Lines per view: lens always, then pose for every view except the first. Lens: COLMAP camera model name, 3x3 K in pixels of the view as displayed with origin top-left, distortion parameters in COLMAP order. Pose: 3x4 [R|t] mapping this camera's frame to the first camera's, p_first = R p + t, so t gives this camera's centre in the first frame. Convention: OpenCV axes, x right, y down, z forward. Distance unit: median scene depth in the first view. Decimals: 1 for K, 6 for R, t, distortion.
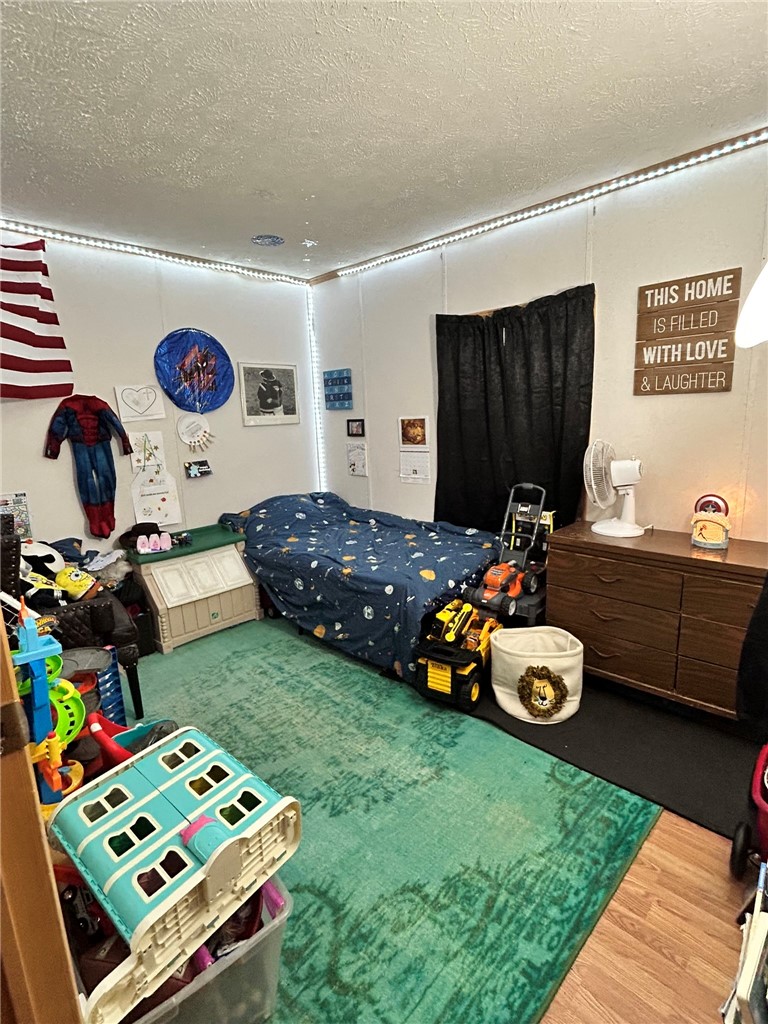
lens RADIAL K [[505.7, 0, 388.9], [0, 505.7, 513.4], [0, 0, 1]] dist [-0.006690, 0.004199]
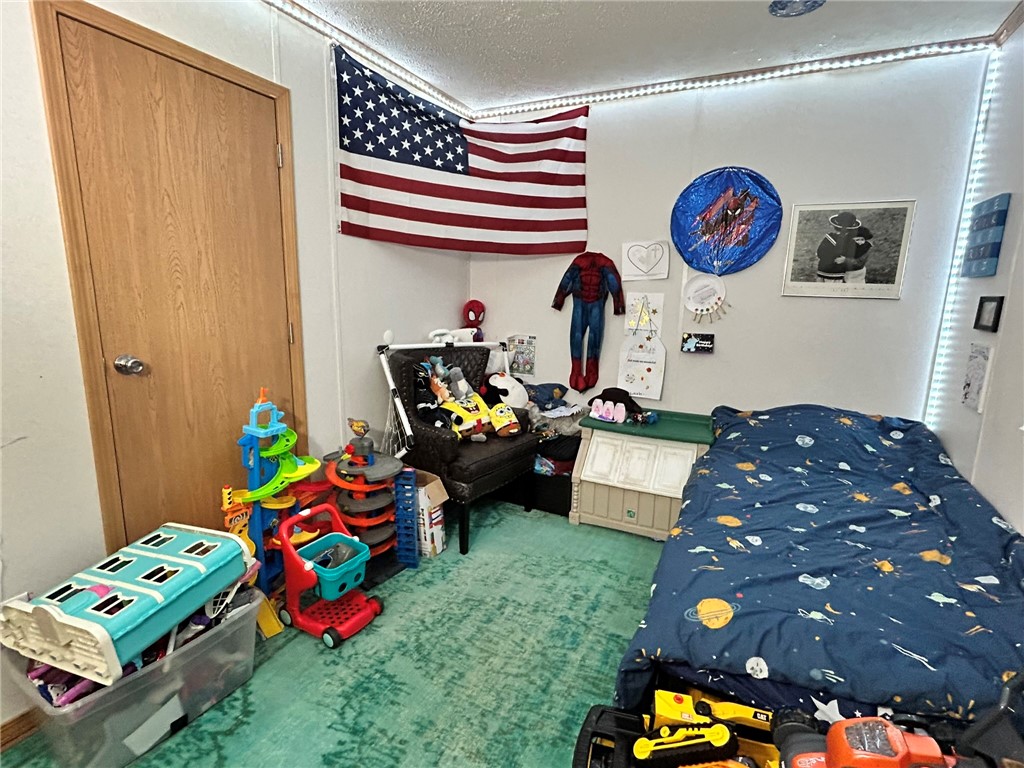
lens RADIAL K [[505.7, 0, 513.4], [0, 505.7, 383.0], [0, 0, 1]] dist [-0.006690, 0.004199]
pose [[0.304901, 0.219373, -0.926774, 0.316030], [-0.223750, 0.962373, 0.154188, -0.089678], [0.925727, 0.160354, 0.342513, 0.482305]]
